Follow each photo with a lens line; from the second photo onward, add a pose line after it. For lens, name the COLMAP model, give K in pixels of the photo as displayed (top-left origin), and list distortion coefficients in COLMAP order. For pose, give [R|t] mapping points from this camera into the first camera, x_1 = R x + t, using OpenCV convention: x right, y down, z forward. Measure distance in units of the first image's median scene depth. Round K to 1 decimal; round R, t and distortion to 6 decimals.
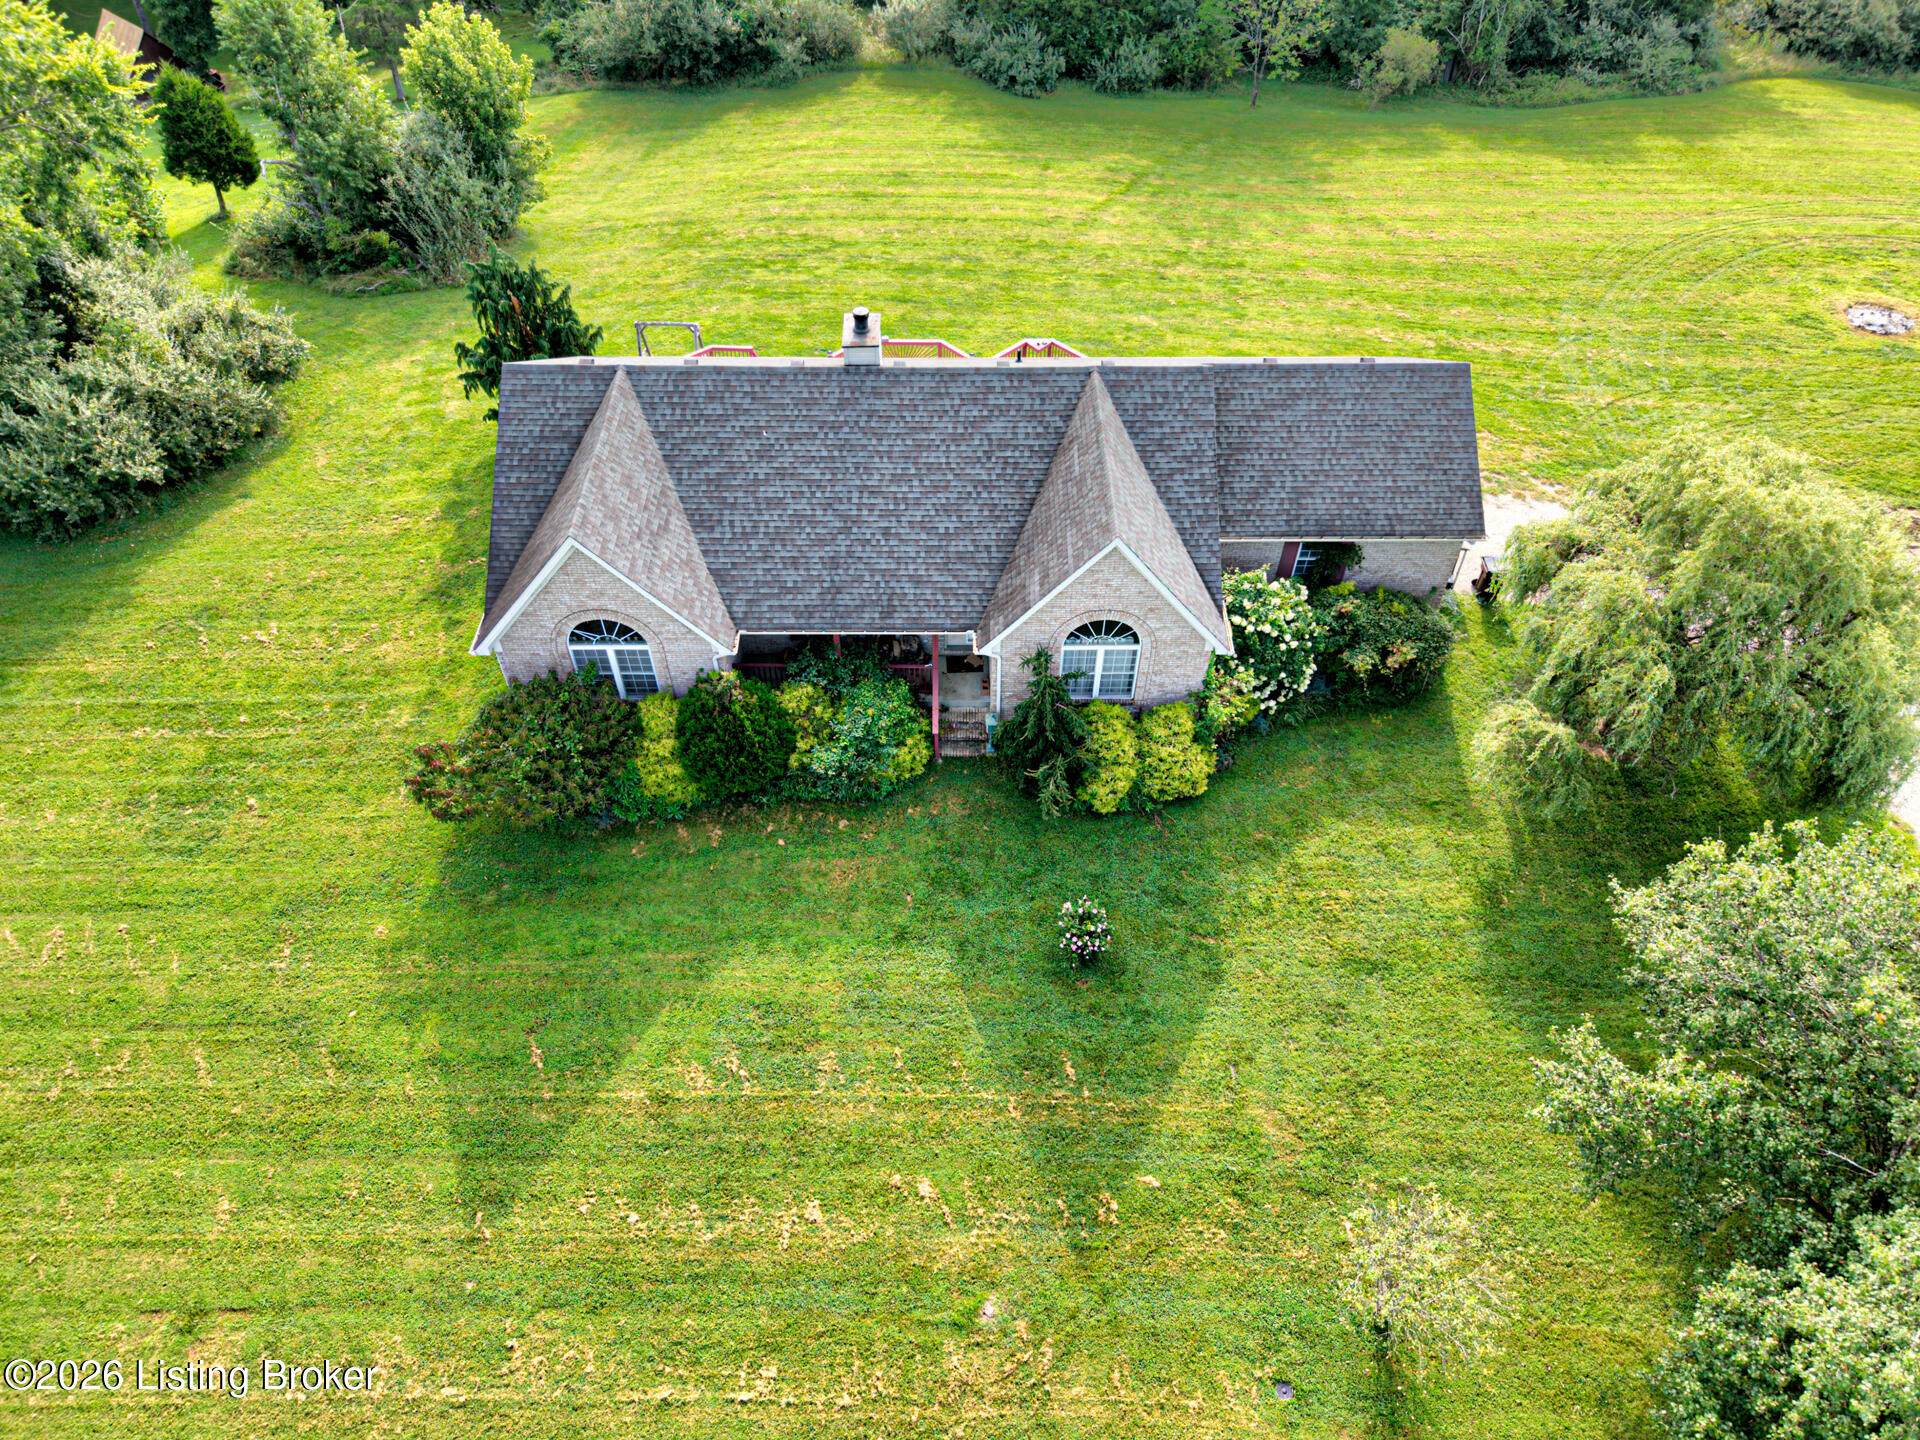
lens RADIAL K [[1285.0, 0, 960.0], [0, 1285.0, 720.0], [0, 0, 1]] dist [0.043819, -0.031874]
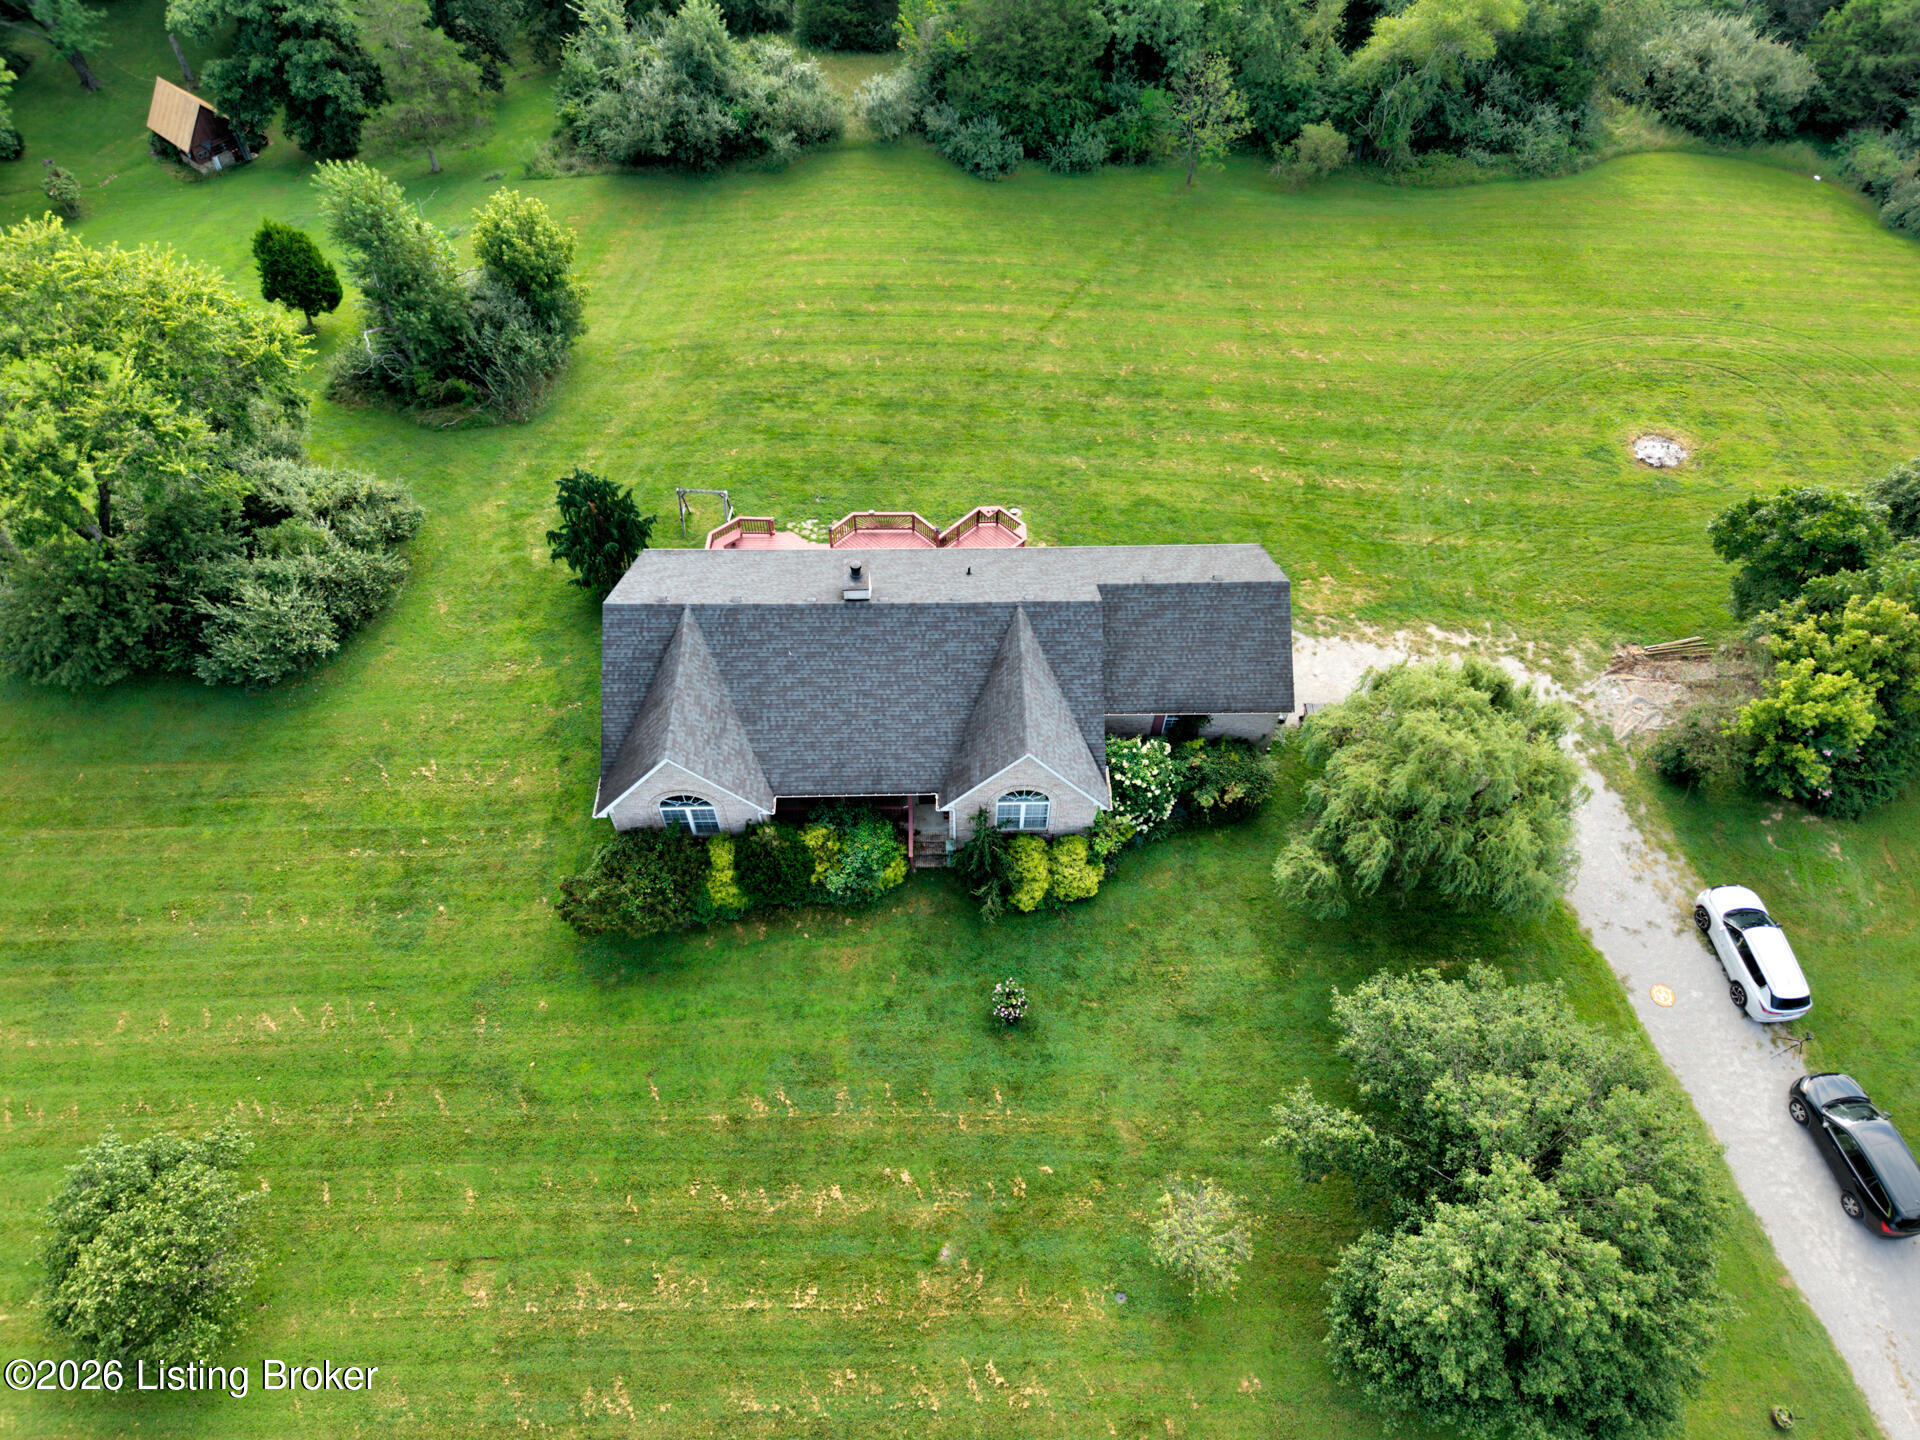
lens RADIAL K [[1285.0, 0, 960.0], [0, 1285.0, 720.0], [0, 0, 1]] dist [0.043819, -0.031874]
pose [[0.999917, -0.007414, 0.010559, 0.022447], [0.006243, 0.994253, 0.106870, -0.300222], [-0.011291, -0.106795, 0.994217, -0.429912]]
